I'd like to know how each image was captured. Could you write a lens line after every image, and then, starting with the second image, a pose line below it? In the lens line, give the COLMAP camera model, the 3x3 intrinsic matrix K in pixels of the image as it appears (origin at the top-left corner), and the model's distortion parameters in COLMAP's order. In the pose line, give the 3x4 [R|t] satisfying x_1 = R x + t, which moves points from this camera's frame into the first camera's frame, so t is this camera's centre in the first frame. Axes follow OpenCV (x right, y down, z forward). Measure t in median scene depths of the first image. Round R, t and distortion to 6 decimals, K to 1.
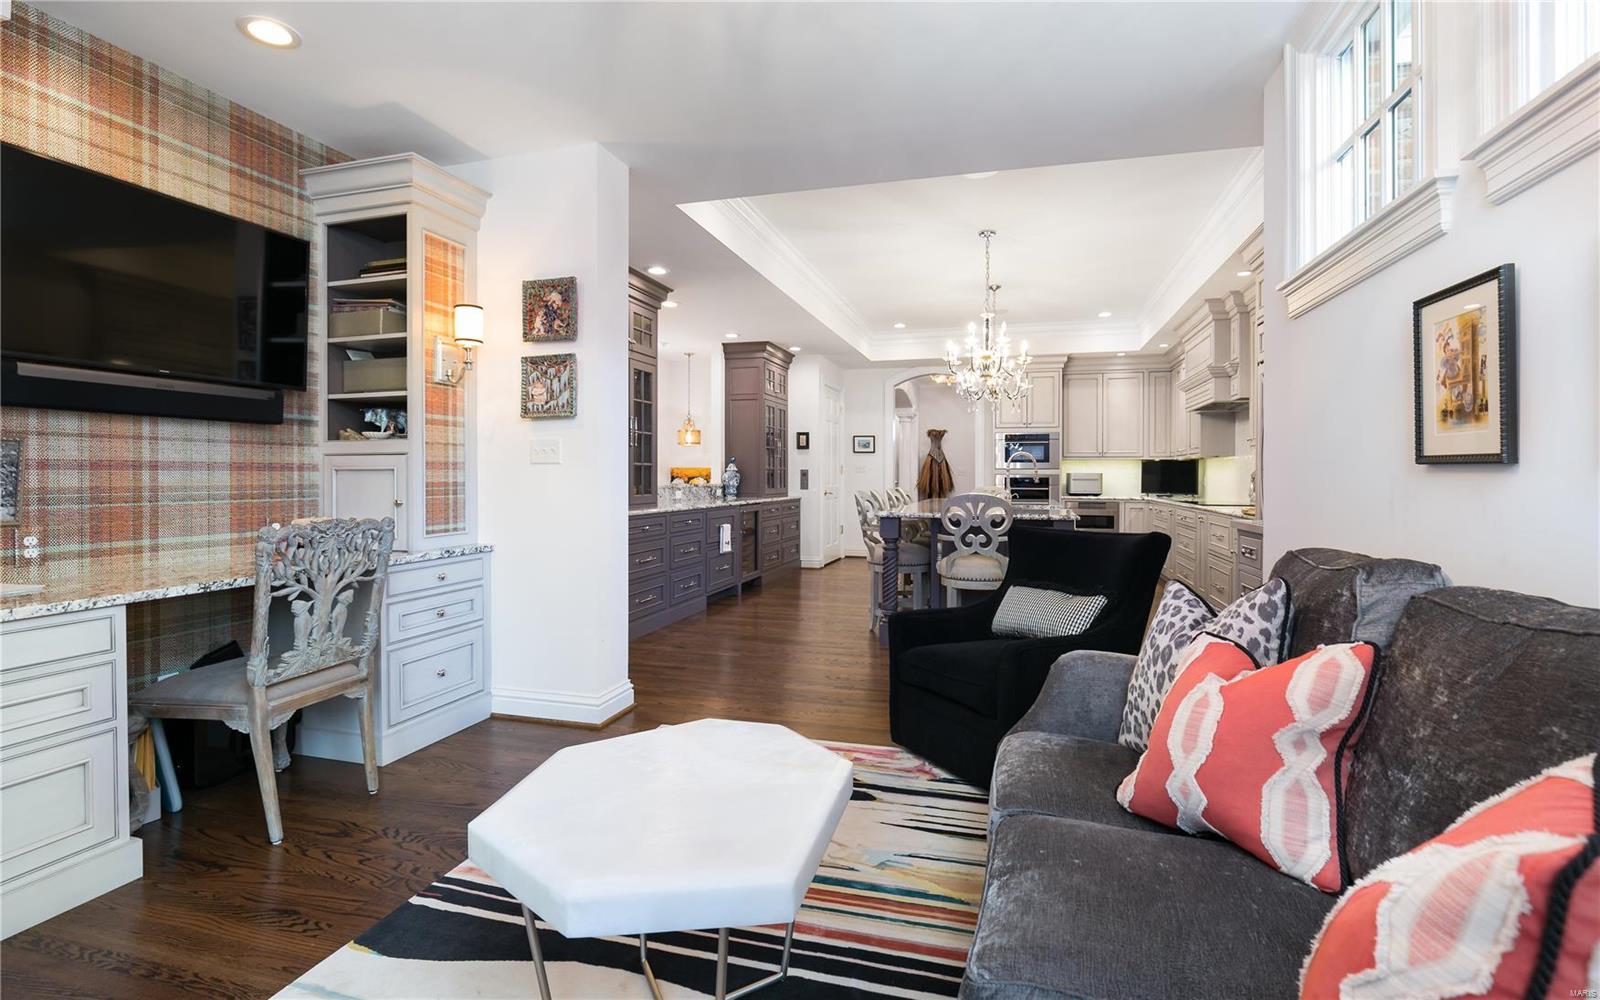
lens RADIAL K [[748.1, 0, 811.1], [0, 748.1, 476.7], [0, 0, 1]] dist [-0.001860, 0.000085]
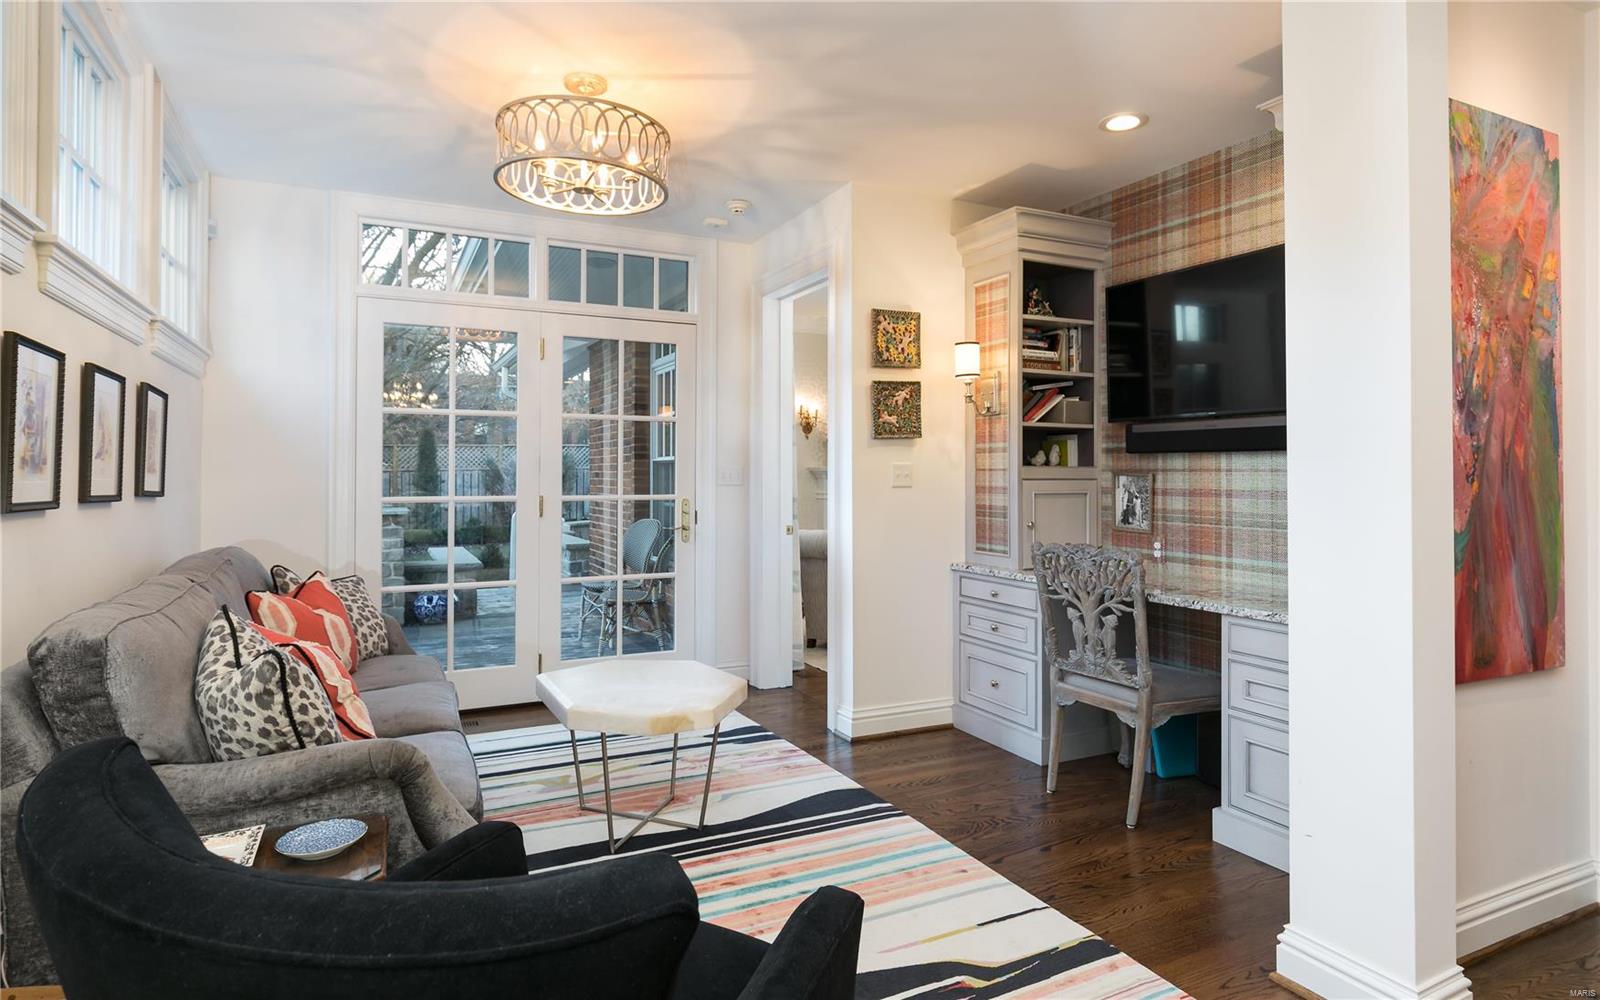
lens RADIAL K [[867.5, 0, 800.0], [0, 867.5, 466.5], [0, 0, 1]] dist [0.001541, 0.000165]
pose [[-0.746454, -0.008230, -0.665386, 0.535170], [-0.005107, 0.999965, -0.006639, -0.047272], [0.665418, -0.001557, -0.746470, 1.647317]]
